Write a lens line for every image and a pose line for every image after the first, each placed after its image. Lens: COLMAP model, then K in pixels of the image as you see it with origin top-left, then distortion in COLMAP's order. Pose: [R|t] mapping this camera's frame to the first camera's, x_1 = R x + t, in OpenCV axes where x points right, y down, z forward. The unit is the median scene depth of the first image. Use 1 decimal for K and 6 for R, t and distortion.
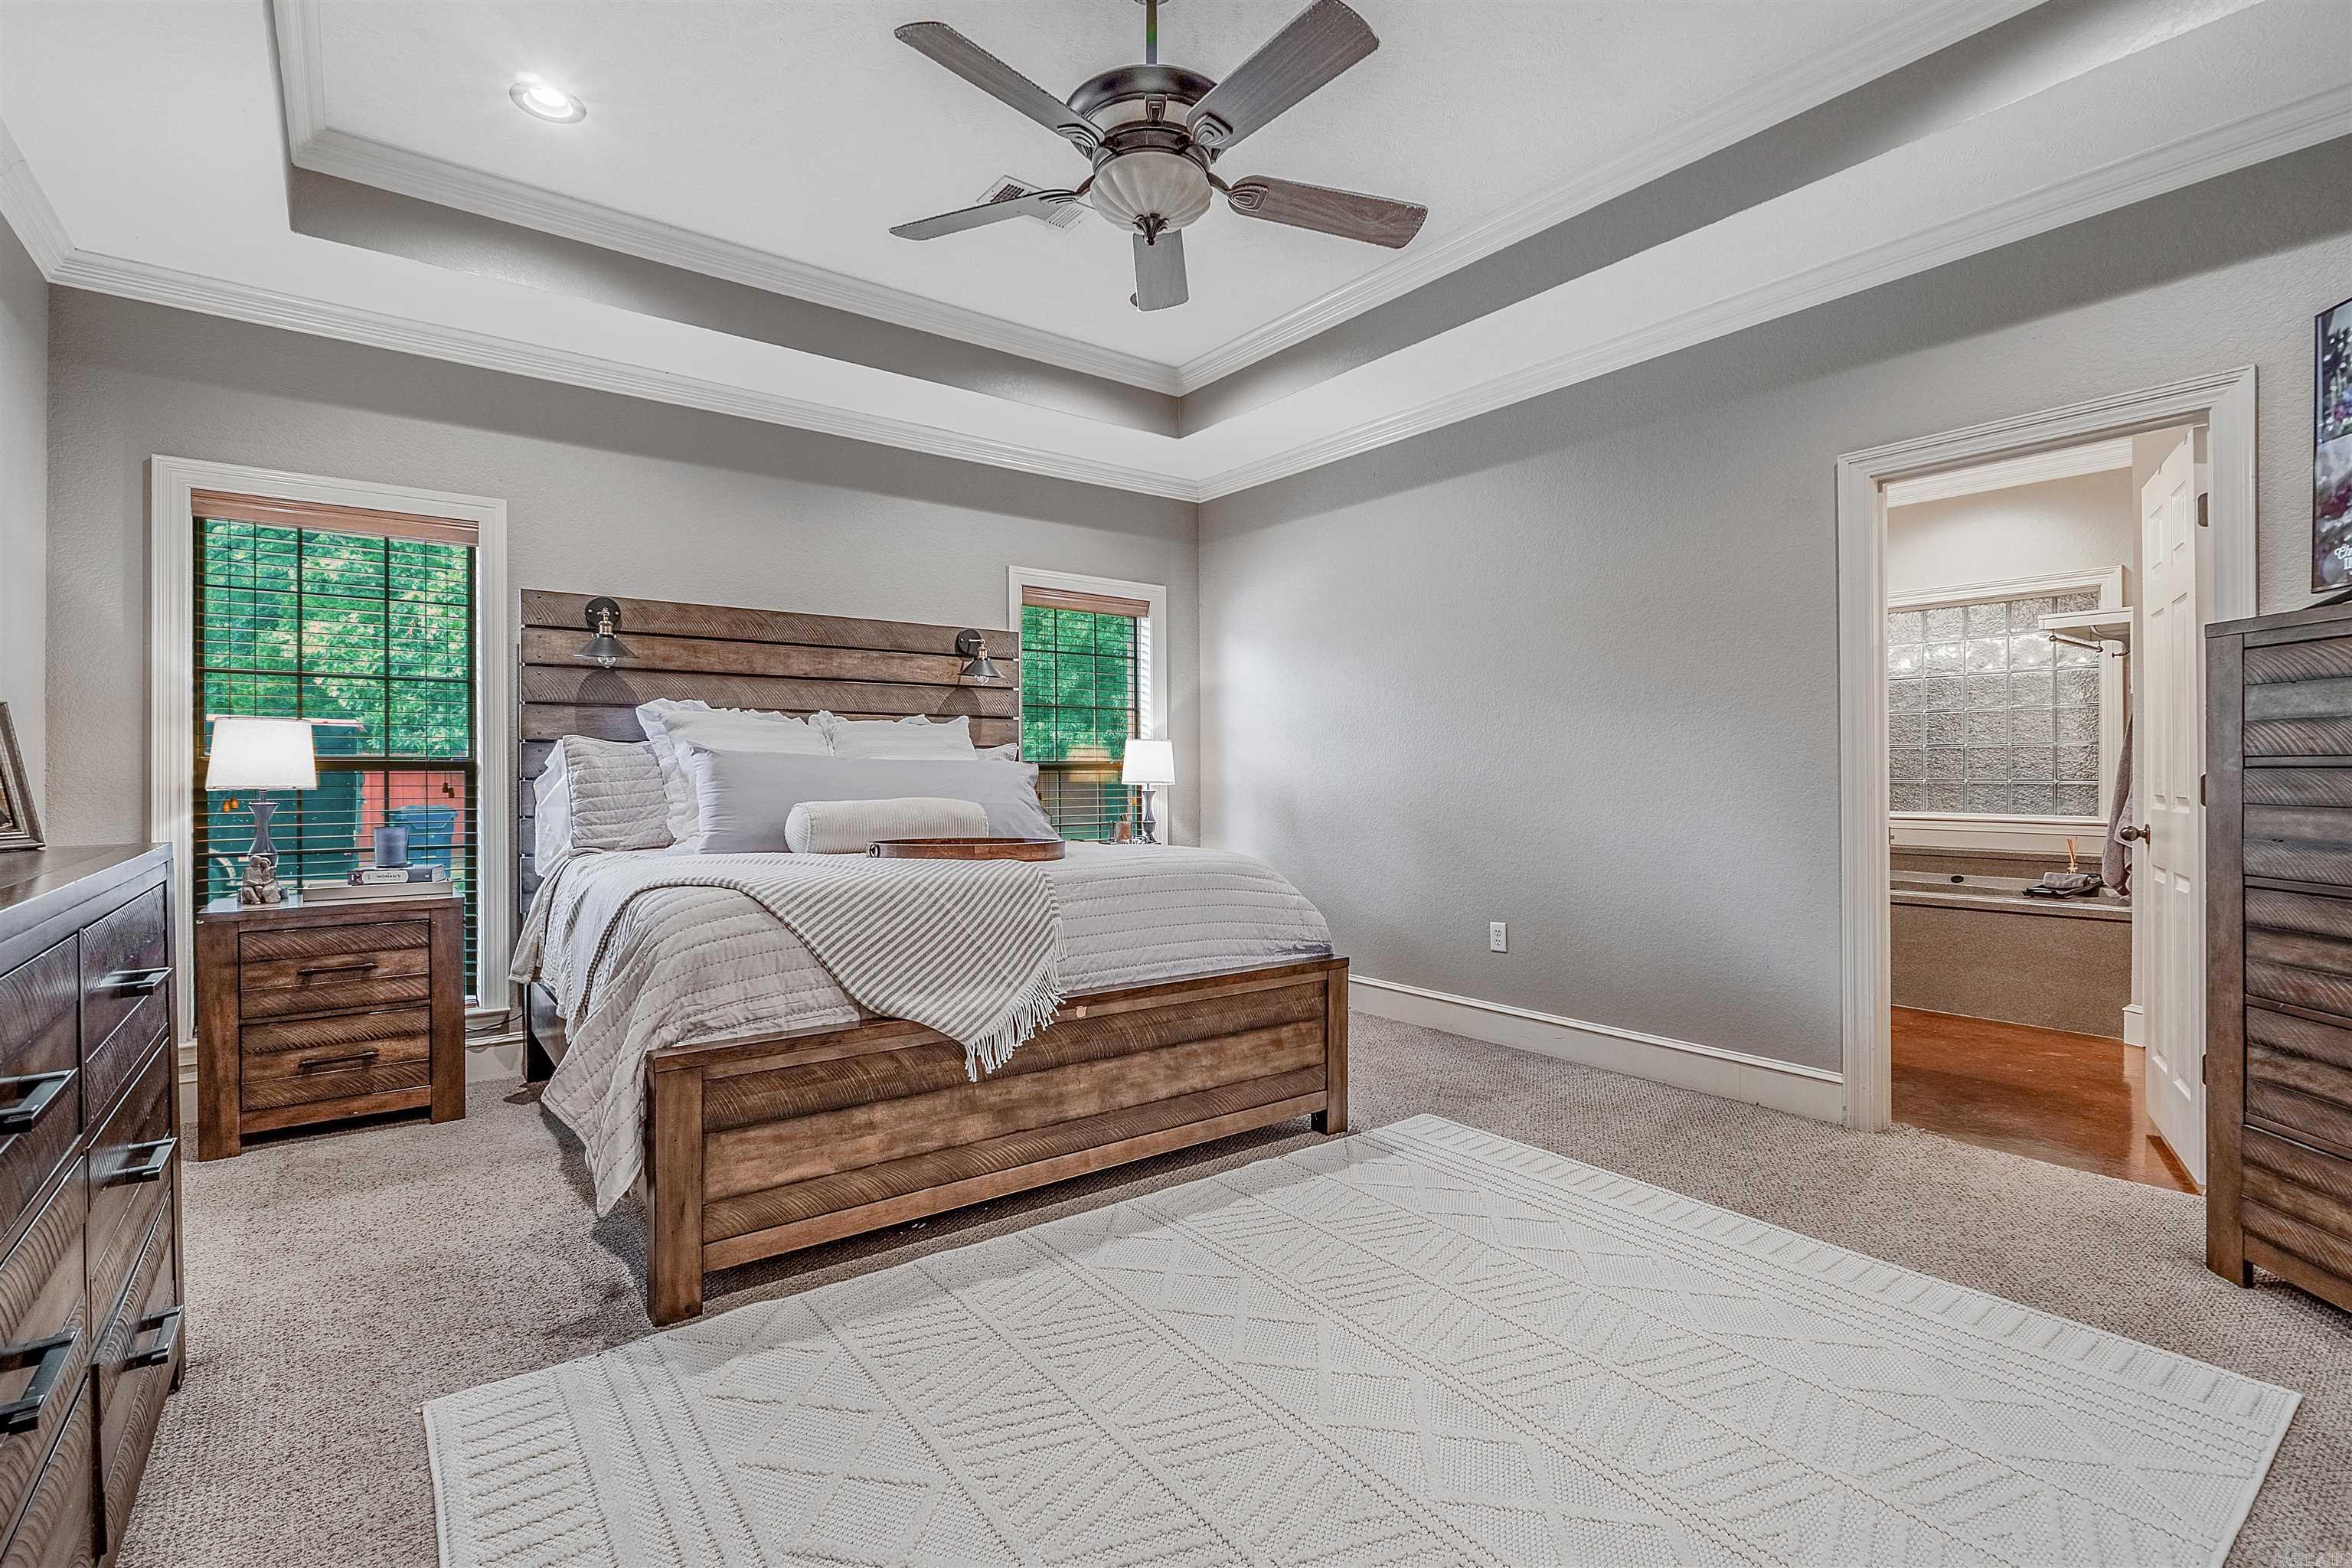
lens RADIAL K [[1060.9, 0, 1157.9], [0, 1060.9, 778.8], [0, 0, 1]] dist [0.000473, -0.001499]
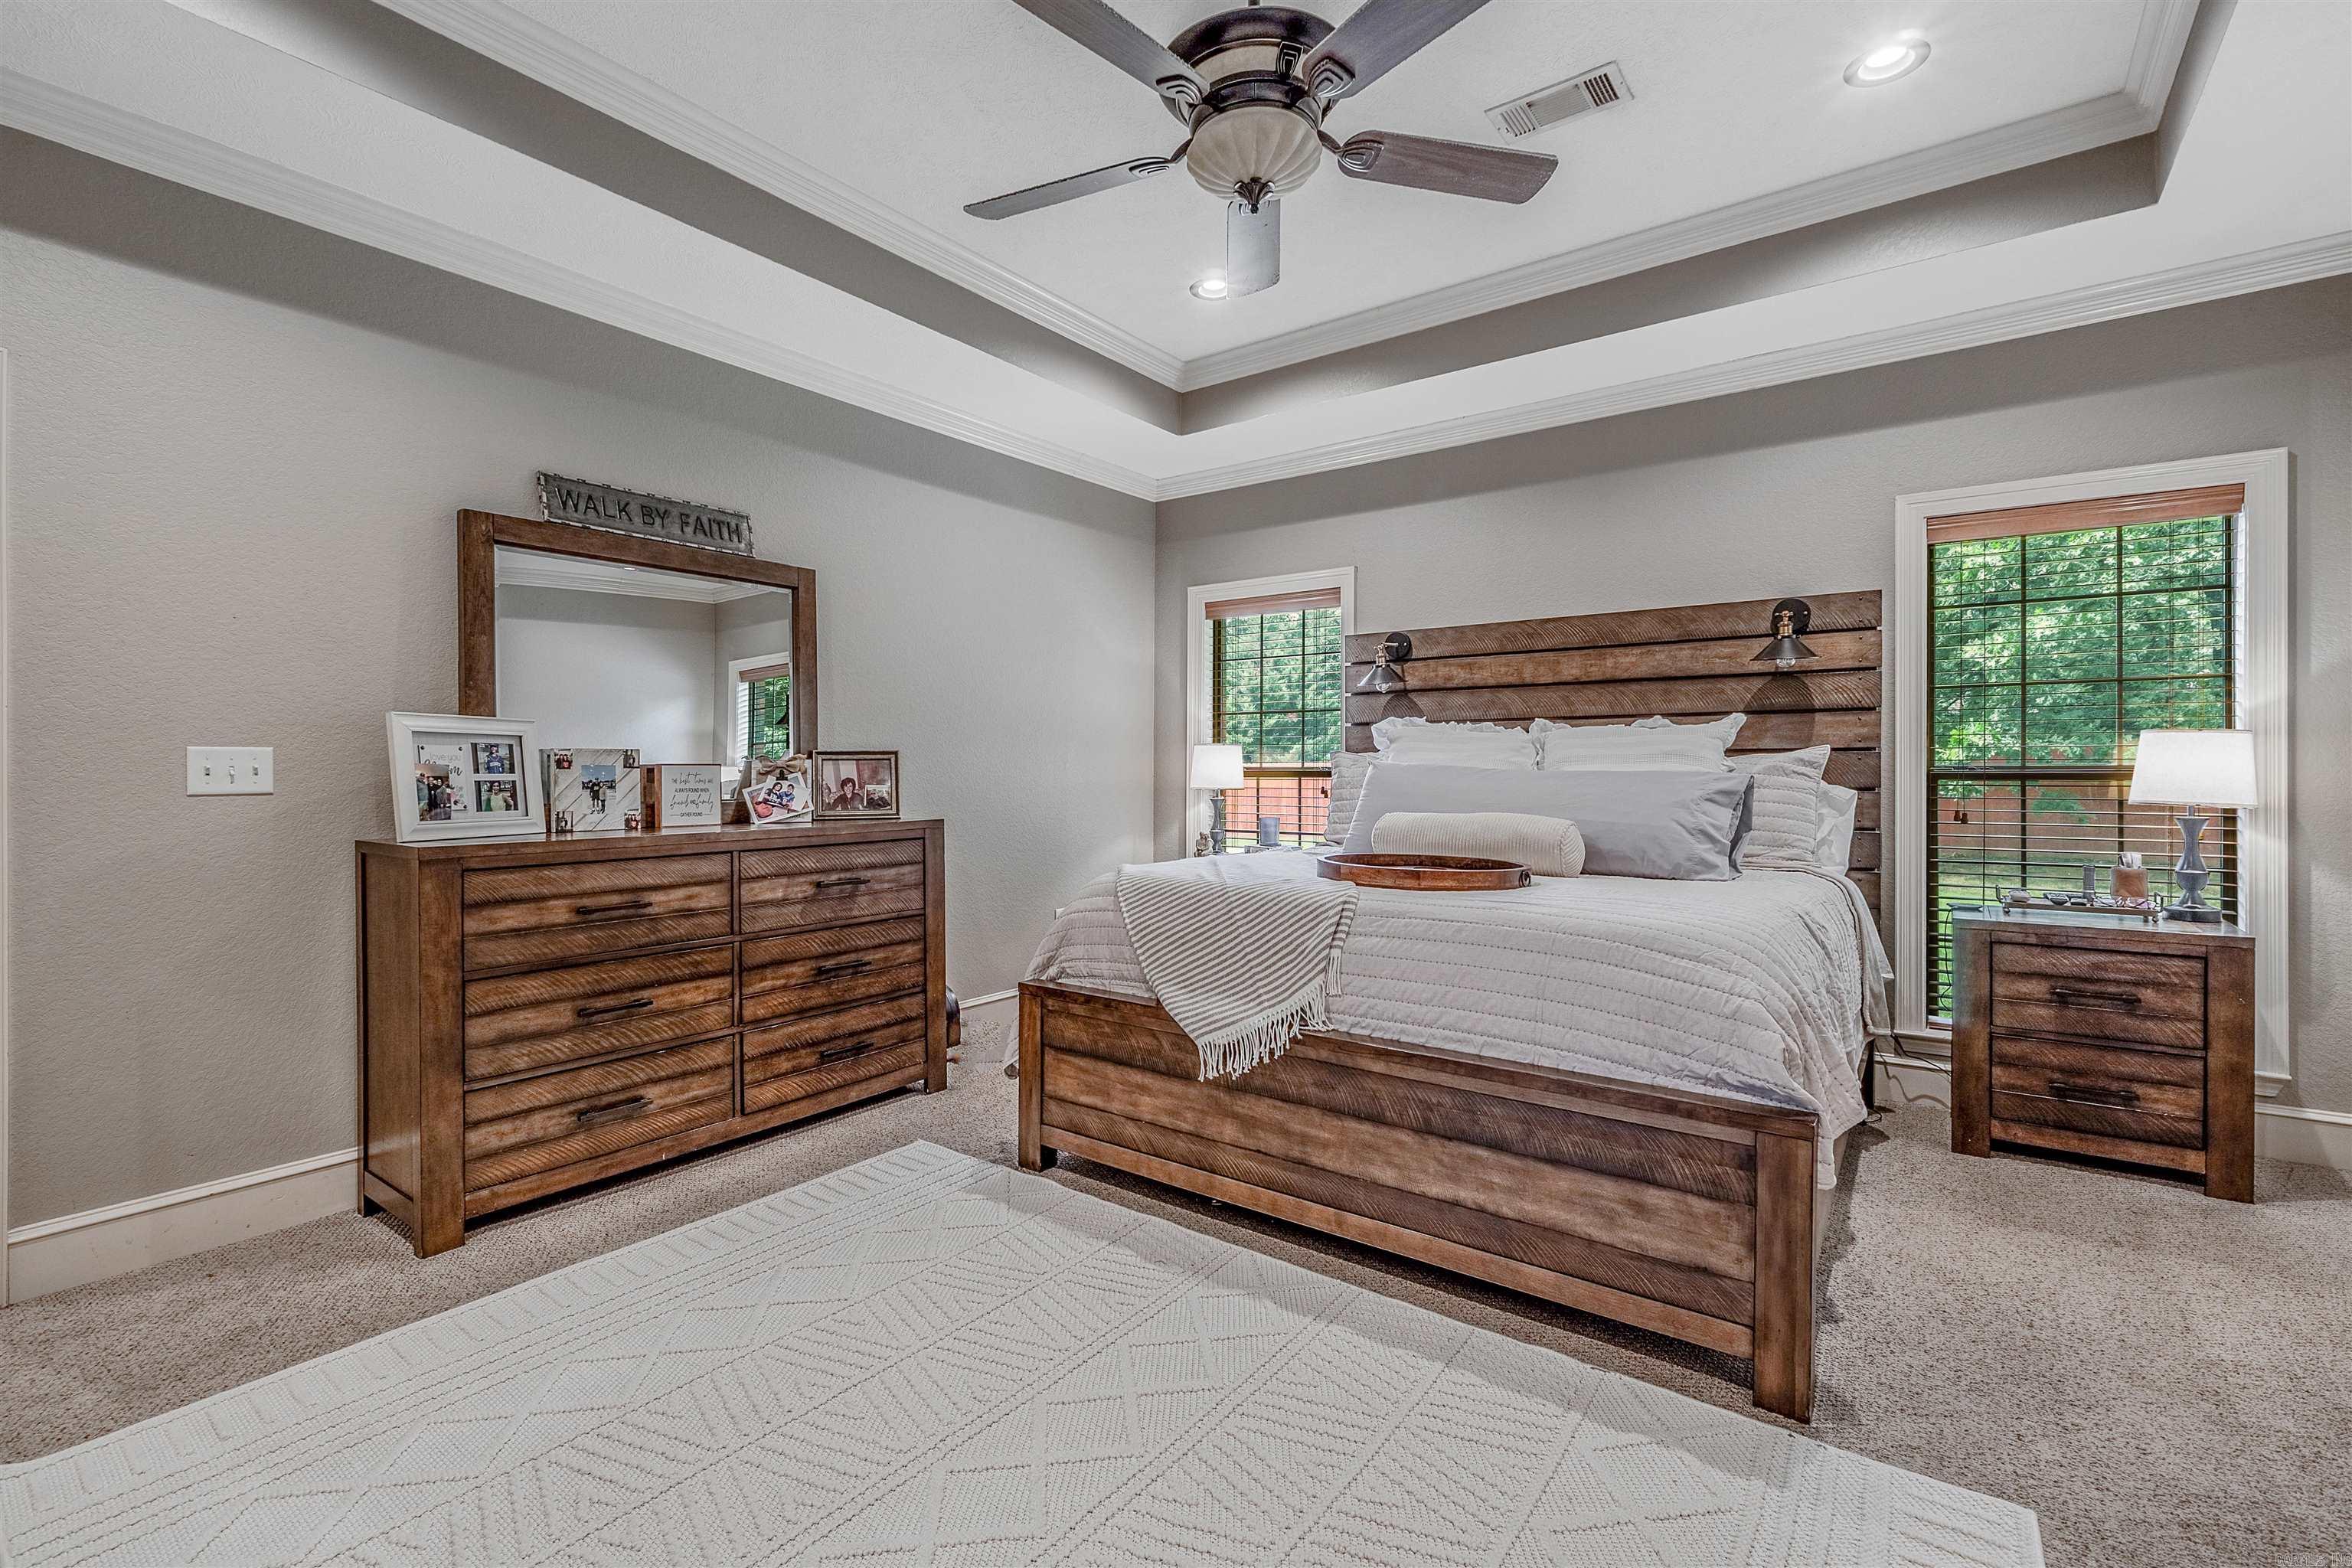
lens RADIAL K [[1028.3, 0, 1172.0], [0, 1028.3, 786.9], [0, 0, 1]] dist [-0.002618, -0.001015]
pose [[0.288567, 0.019158, -0.957268, 0.710097], [-0.006183, 0.999816, 0.018146, -0.024519], [0.957440, 0.000682, 0.288632, 0.601428]]
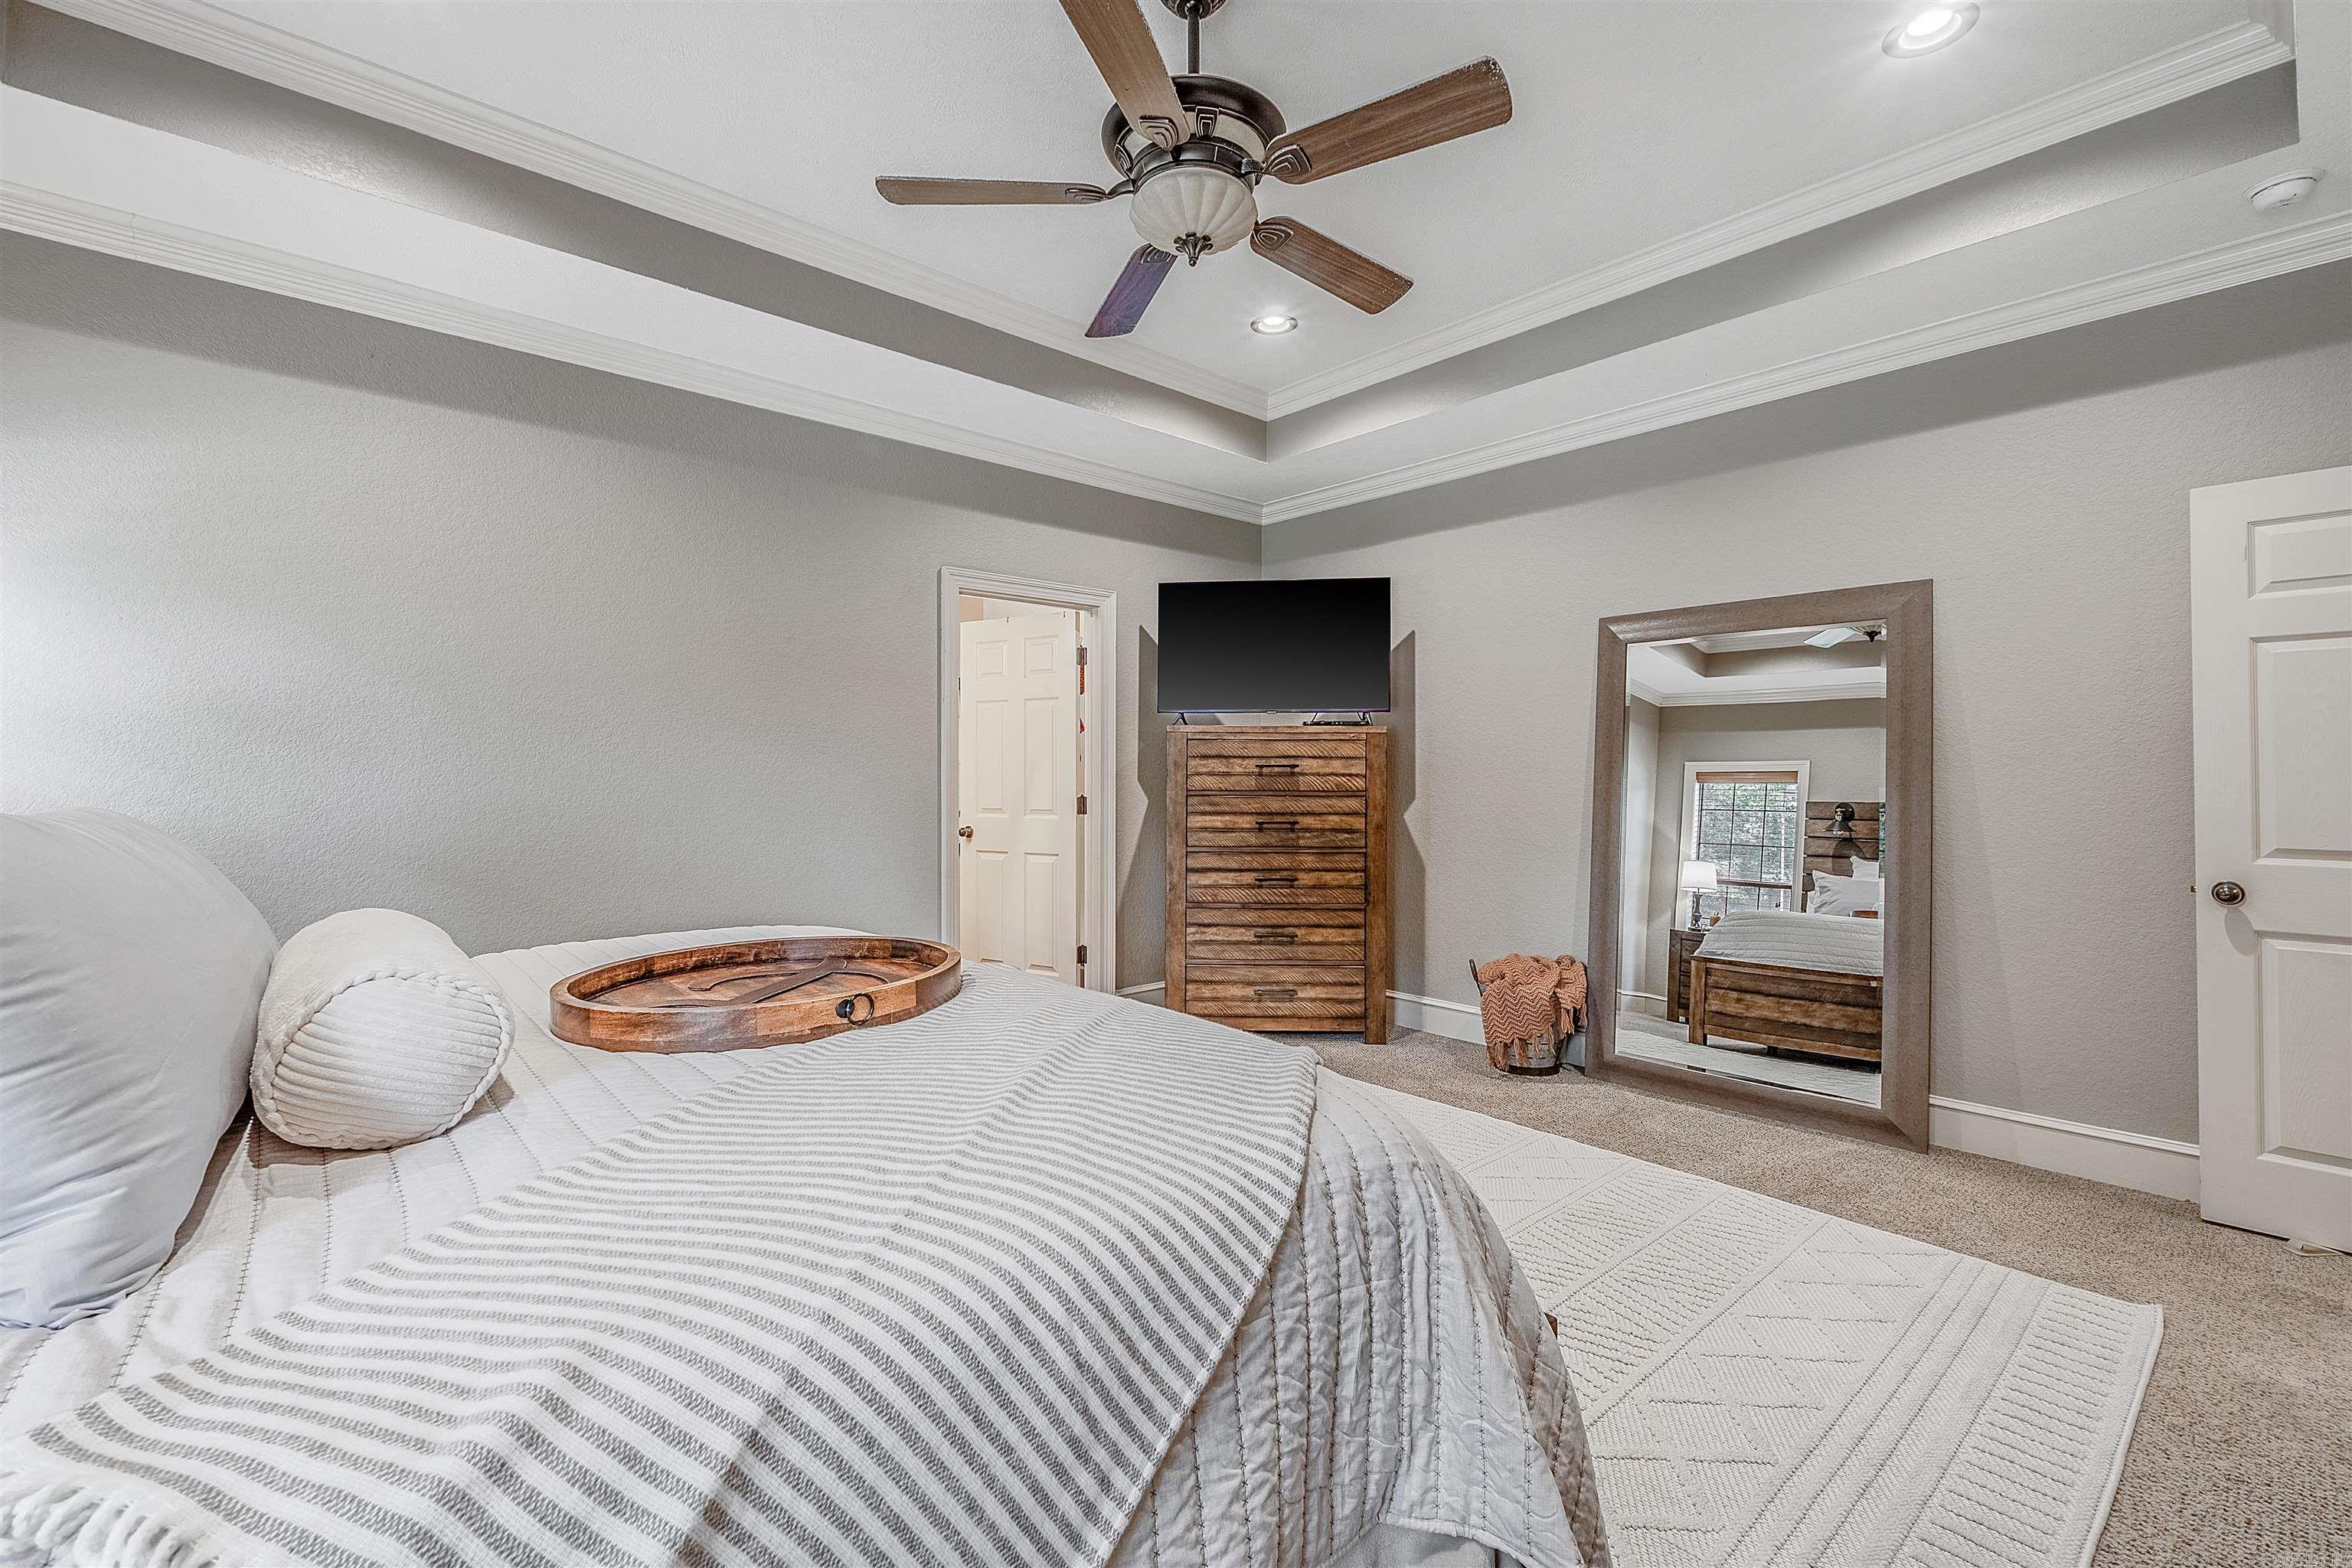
lens RADIAL K [[1028.3, 0, 1176.8], [0, 1028.3, 767.5], [0, 0, 1]] dist [-0.002618, -0.001015]
pose [[-0.092017, 0.008096, 0.995724, -0.779116], [0.006547, 0.999950, -0.007526, -0.039657], [-0.995736, 0.005826, -0.092066, 0.926401]]
